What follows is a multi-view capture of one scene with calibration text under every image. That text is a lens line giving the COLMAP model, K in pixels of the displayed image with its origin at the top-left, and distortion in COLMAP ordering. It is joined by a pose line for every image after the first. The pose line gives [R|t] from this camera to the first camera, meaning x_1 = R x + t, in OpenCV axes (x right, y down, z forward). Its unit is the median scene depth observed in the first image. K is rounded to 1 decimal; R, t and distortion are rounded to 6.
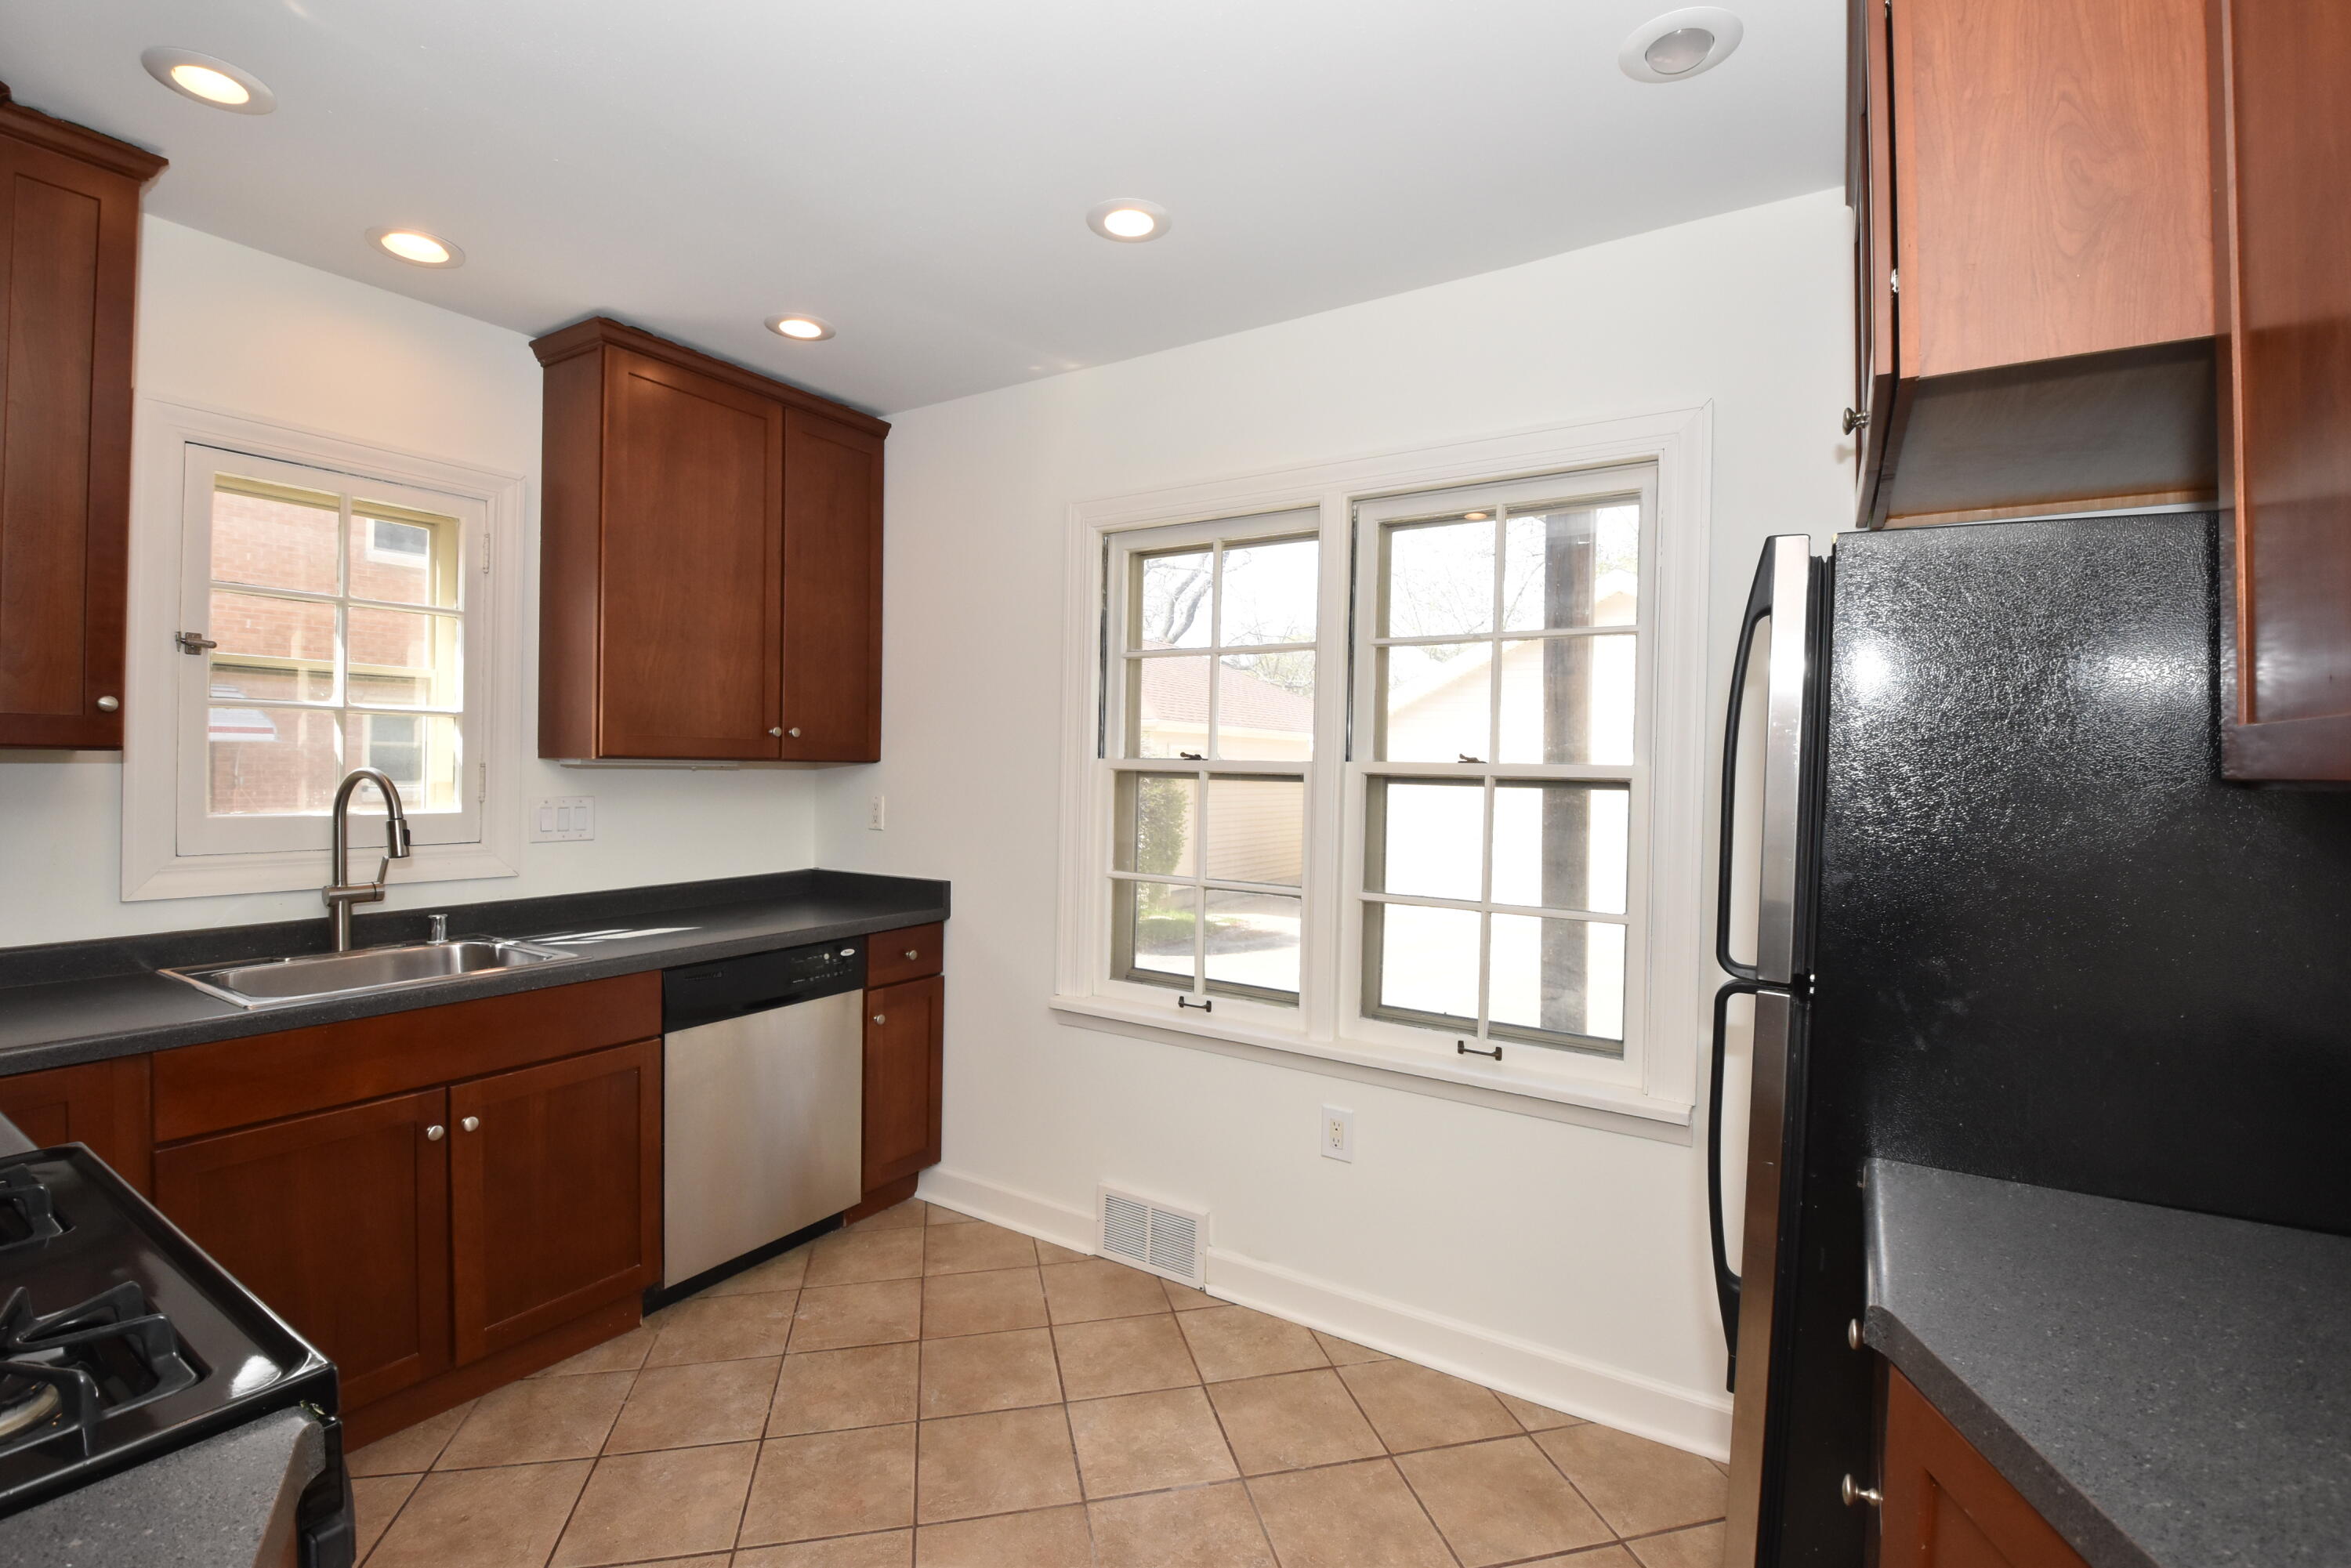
lens RADIAL K [[1040.5, 0, 1178.2], [0, 1040.5, 767.9], [0, 0, 1]] dist [0.019606, -0.032080]
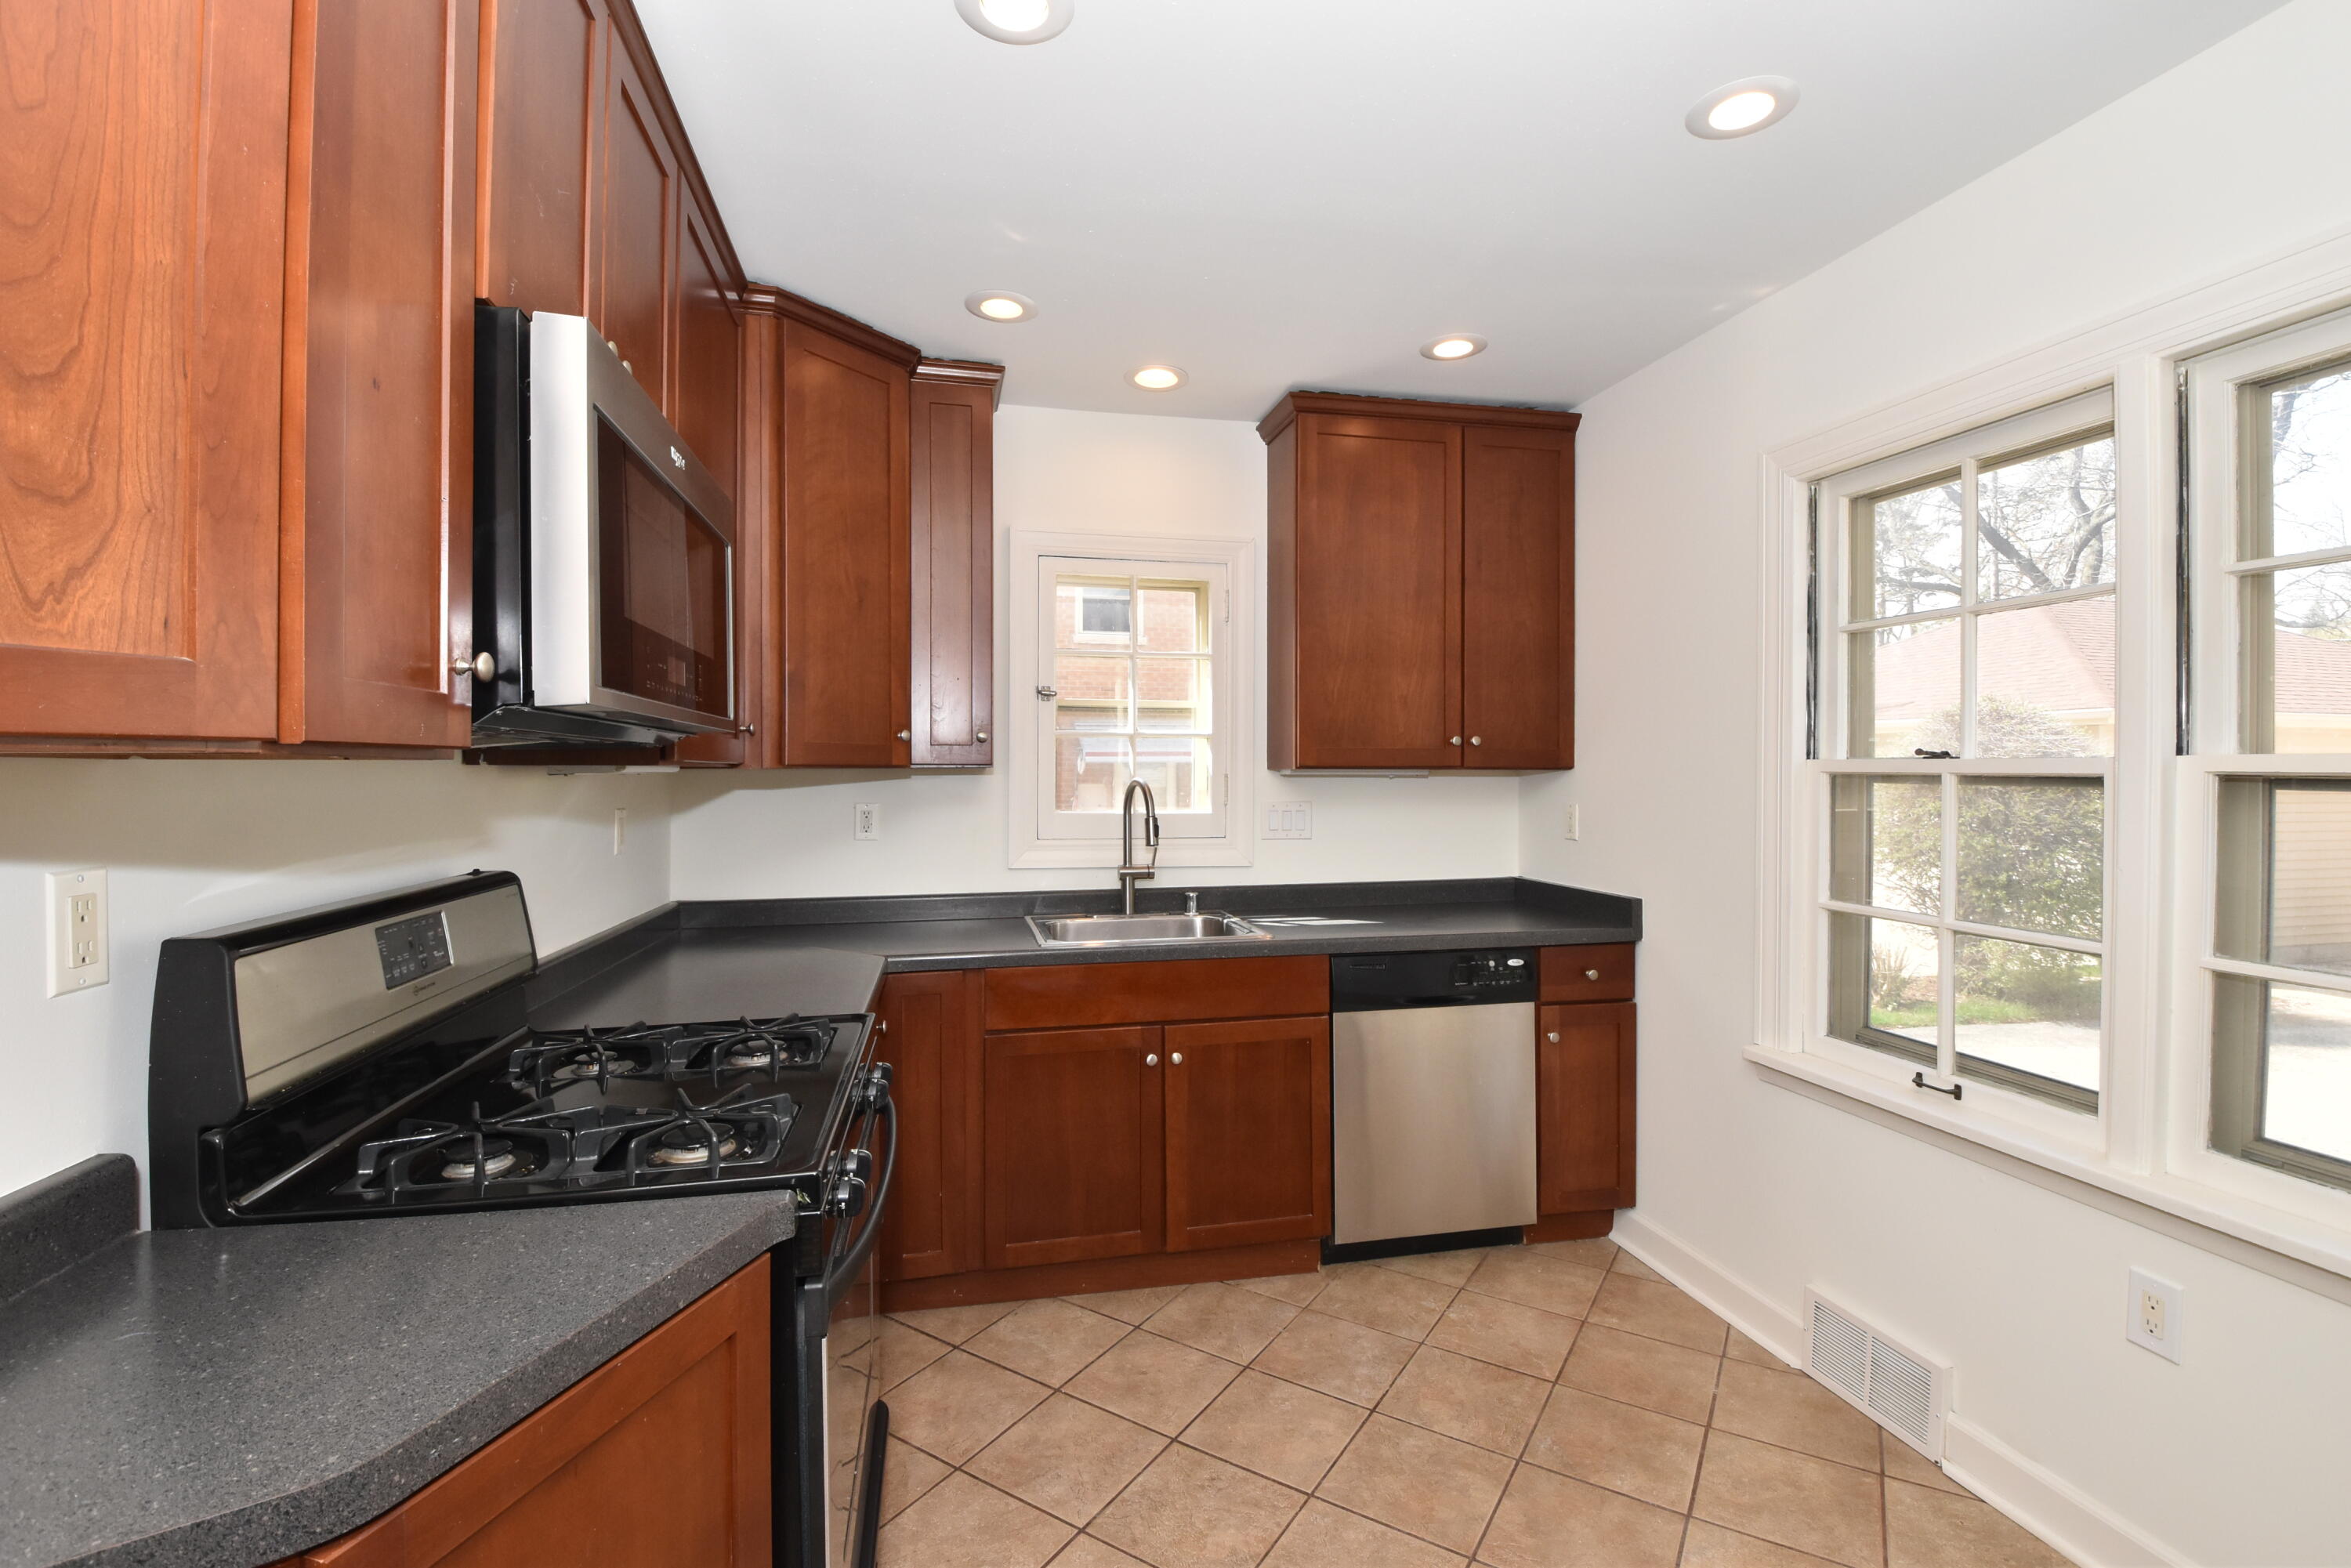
lens RADIAL K [[1040.5, 0, 1178.2], [0, 1040.5, 767.9], [0, 0, 1]] dist [0.019606, -0.032080]
pose [[0.701040, -0.016525, -0.712930, 0.183274], [0.006784, 0.999841, -0.016504, 0.008482], [0.713089, 0.006733, 0.701041, 0.092707]]
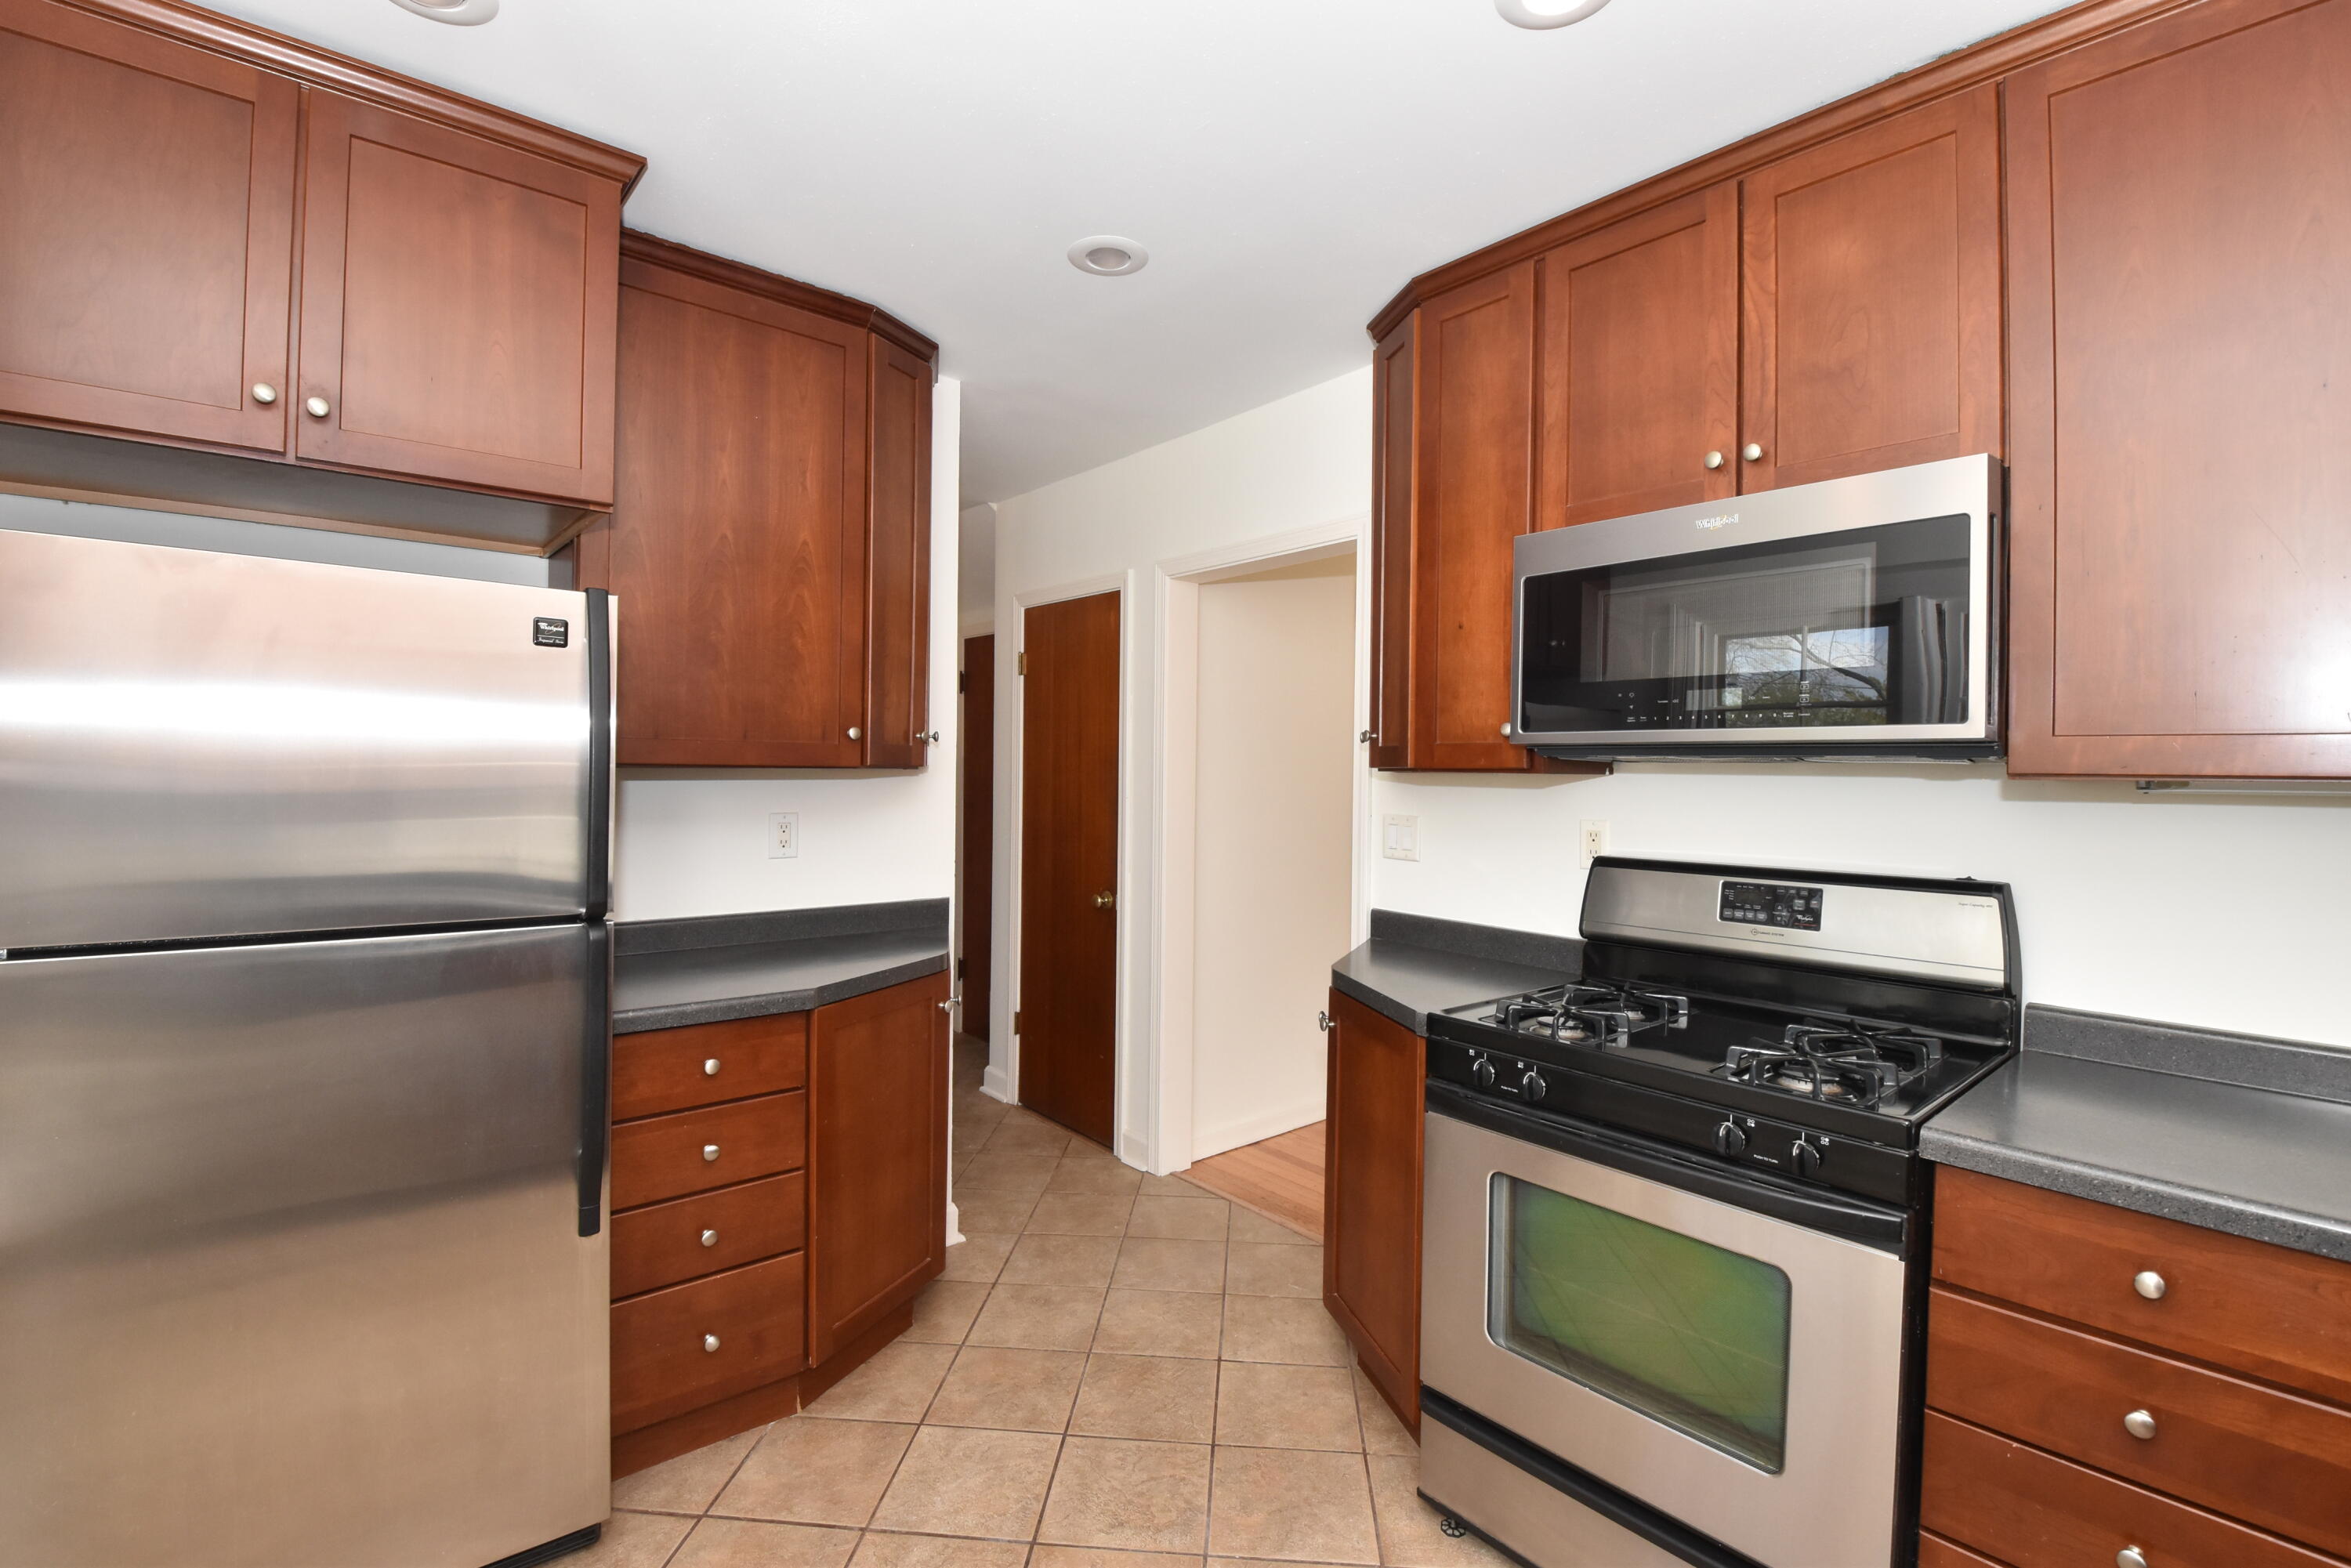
lens RADIAL K [[1030.1, 0, 1180.4], [0, 1030.1, 775.0], [0, 0, 1]] dist [0.014531, -0.030744]
pose [[-0.951951, -0.025529, 0.305184, -0.284766], [-0.022870, 0.999663, 0.012287, -0.005764], [-0.305395, 0.004718, -0.952214, 1.039669]]
